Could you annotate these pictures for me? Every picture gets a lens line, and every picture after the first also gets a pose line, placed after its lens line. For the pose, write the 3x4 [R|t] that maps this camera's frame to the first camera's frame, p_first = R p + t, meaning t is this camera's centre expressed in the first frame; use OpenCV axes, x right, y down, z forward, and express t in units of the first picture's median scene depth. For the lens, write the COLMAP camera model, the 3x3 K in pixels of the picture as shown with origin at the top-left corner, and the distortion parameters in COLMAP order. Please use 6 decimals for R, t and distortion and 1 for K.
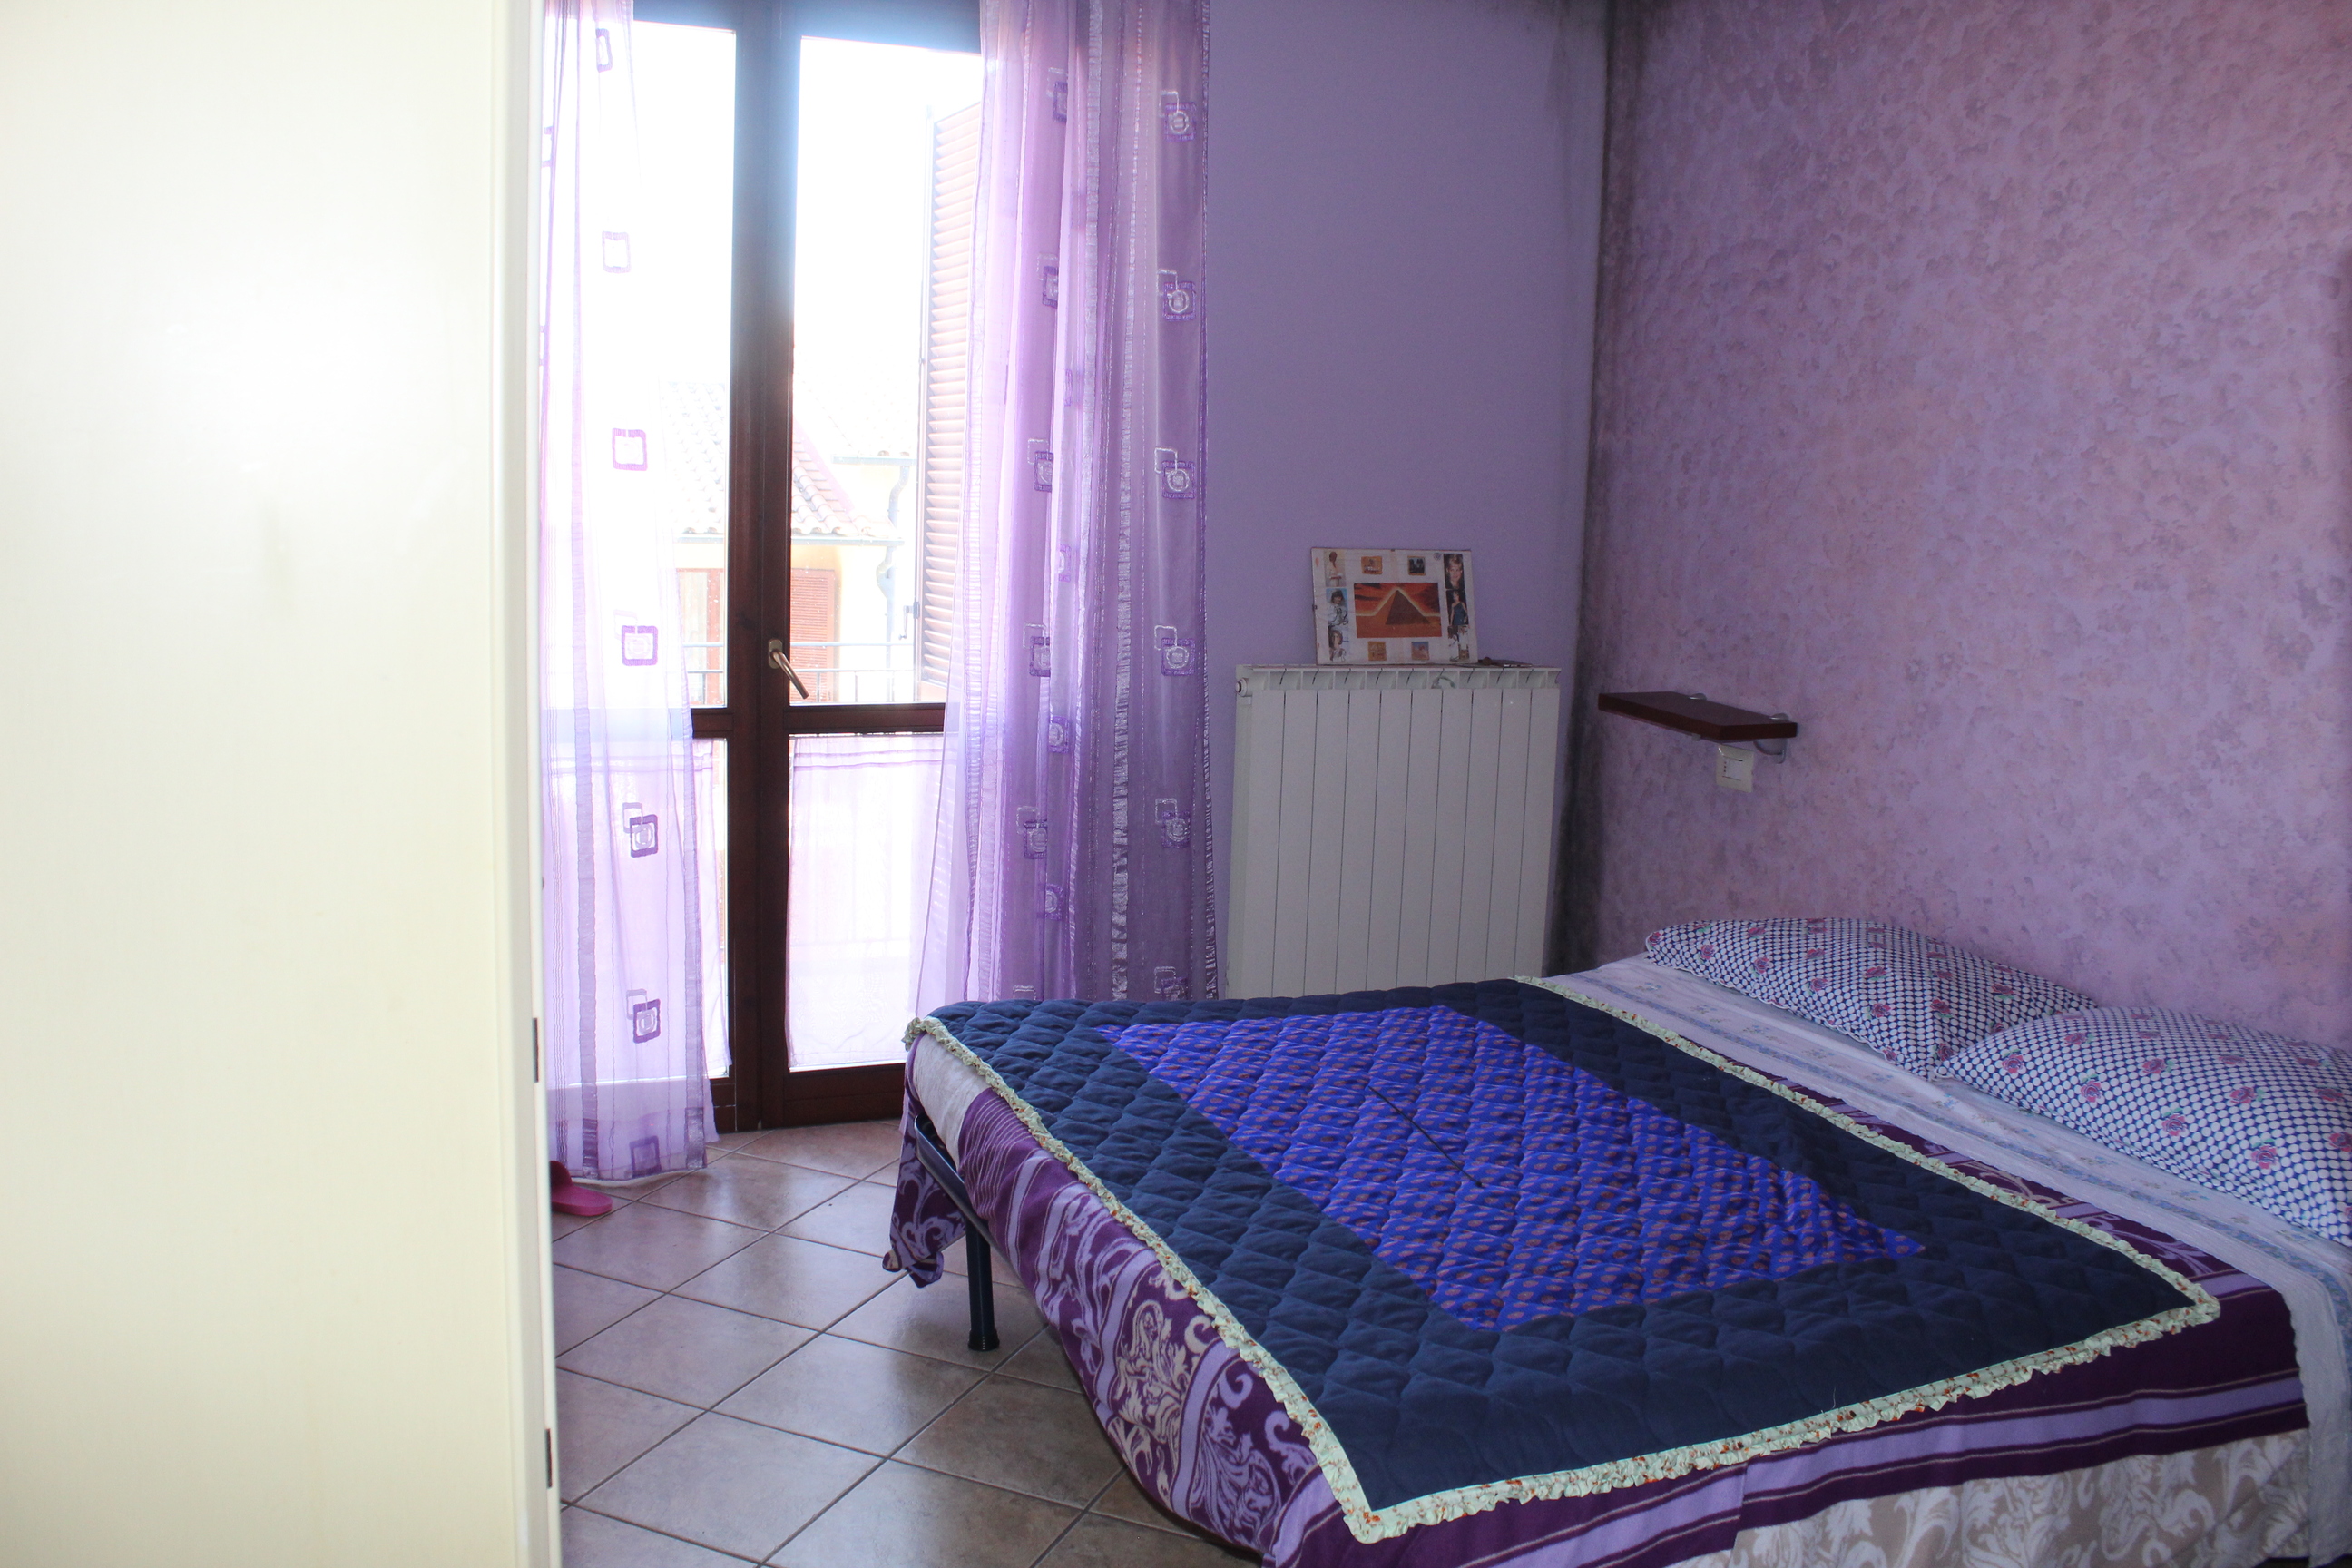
lens RADIAL K [[1969.4, 0, 1171.1], [0, 1969.4, 763.0], [0, 0, 1]] dist [-0.164880, 0.152342]
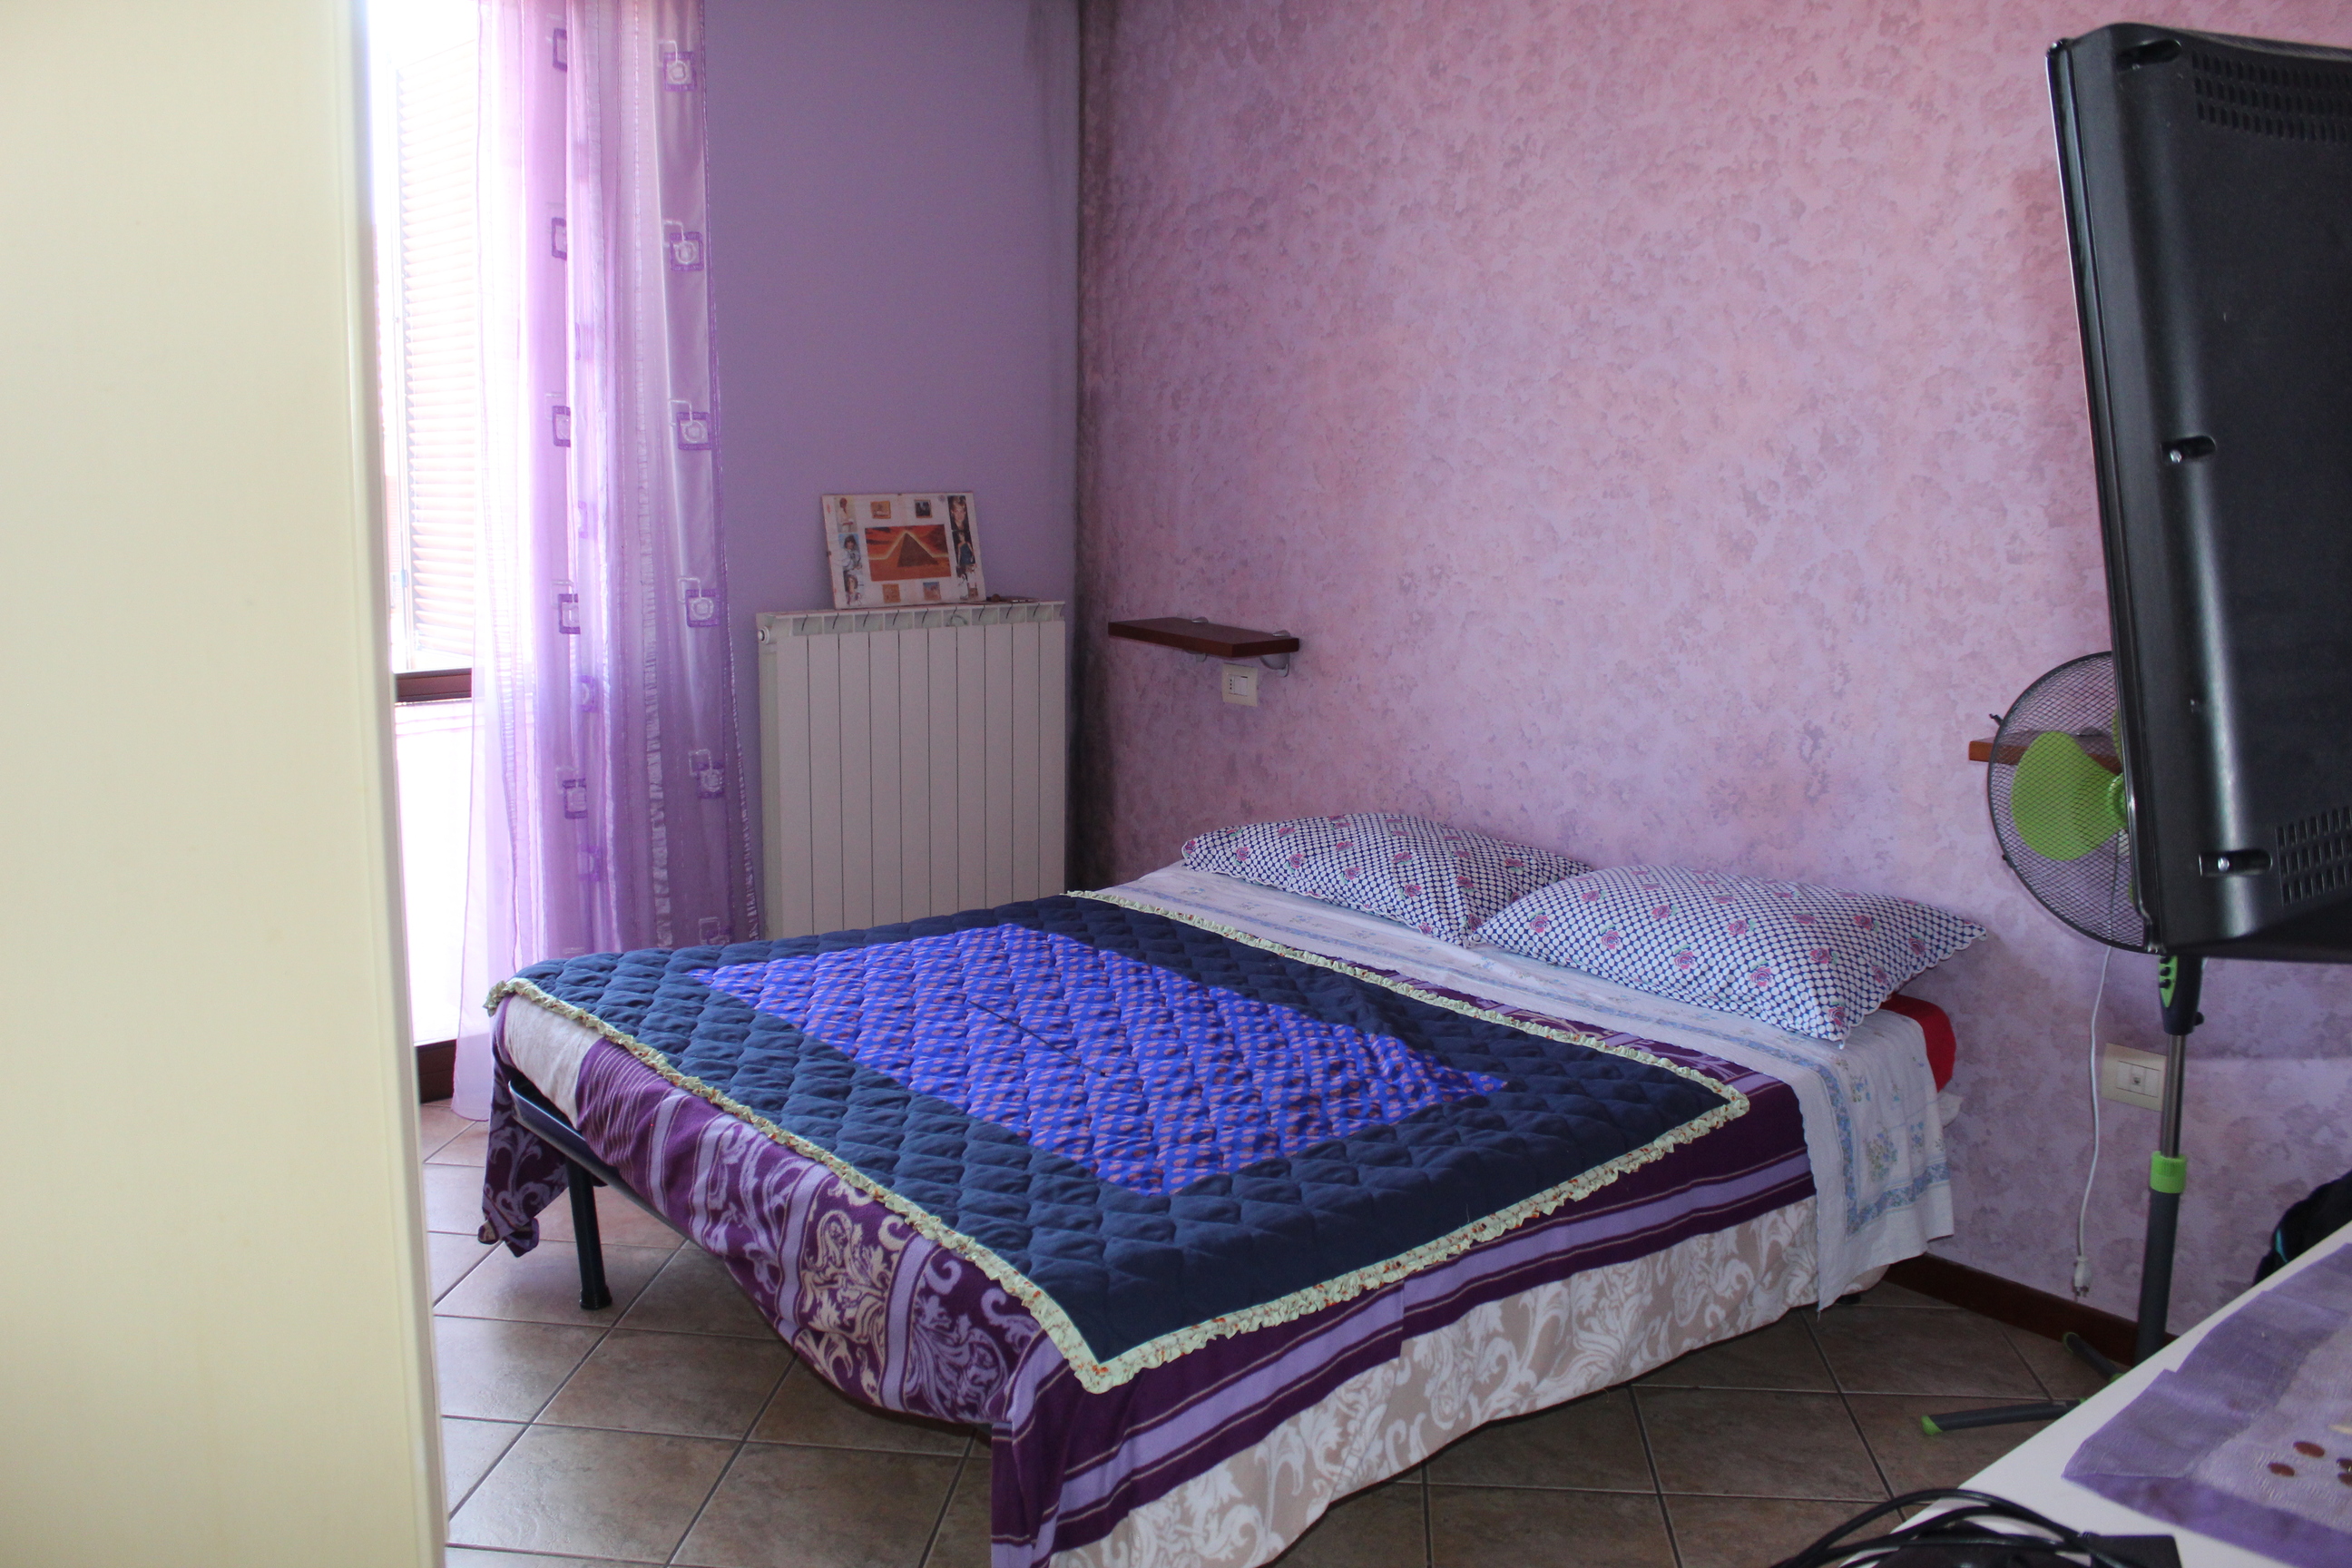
lens RADIAL K [[1969.4, 0, 1171.1], [0, 1969.4, 763.0], [0, 0, 1]] dist [-0.164880, 0.152342]
pose [[0.952572, -0.070864, 0.295947, -0.095490], [0.064790, 0.997439, 0.030295, 0.014258], [-0.297336, -0.009684, 0.954724, -0.028082]]
